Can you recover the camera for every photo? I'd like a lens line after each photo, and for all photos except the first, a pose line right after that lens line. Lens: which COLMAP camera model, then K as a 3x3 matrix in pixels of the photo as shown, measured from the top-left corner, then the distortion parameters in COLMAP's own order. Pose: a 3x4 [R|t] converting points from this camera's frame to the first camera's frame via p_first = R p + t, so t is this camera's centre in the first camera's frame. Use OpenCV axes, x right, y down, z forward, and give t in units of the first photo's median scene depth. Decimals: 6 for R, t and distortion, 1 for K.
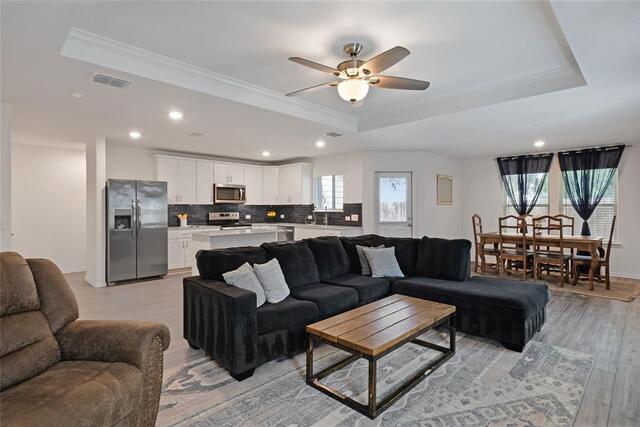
lens RADIAL K [[327.4, 0, 320.0], [0, 327.4, 213.5], [0, 0, 1]] dist [0.000281, 0.000423]
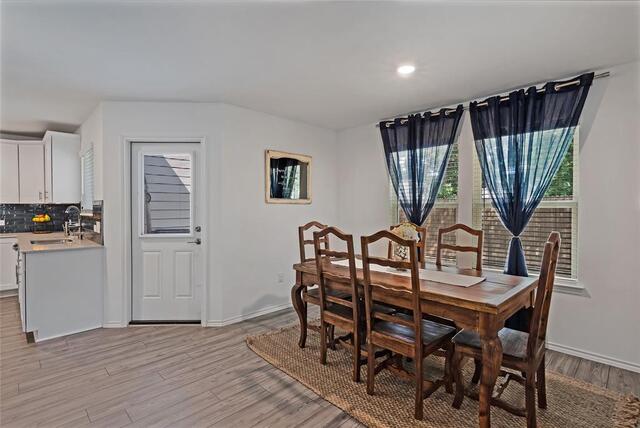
lens RADIAL K [[320.2, 0, 320.0], [0, 320.2, 214.0], [0, 0, 1]] dist [0.003044, 0.000364]
pose [[0.999986, 0.003296, -0.004114, 0.476658], [-0.003295, 0.999995, 0.000257, -0.010419], [0.004115, -0.000243, 0.999992, 0.475438]]
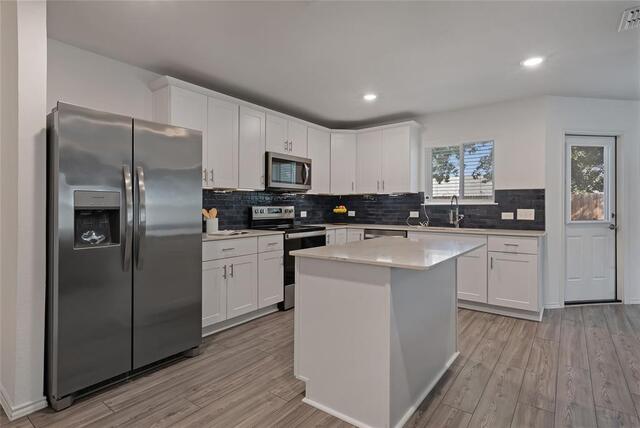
lens RADIAL K [[329.7, 0, 321.5], [0, 329.7, 207.8], [0, 0, 1]] dist [0.018693, 0.000263]
pose [[0.989854, 0.000570, 0.142089, -0.329485], [0.001545, 0.999890, -0.014768, 0.009192], [-0.142082, 0.014838, 0.989744, 0.479217]]
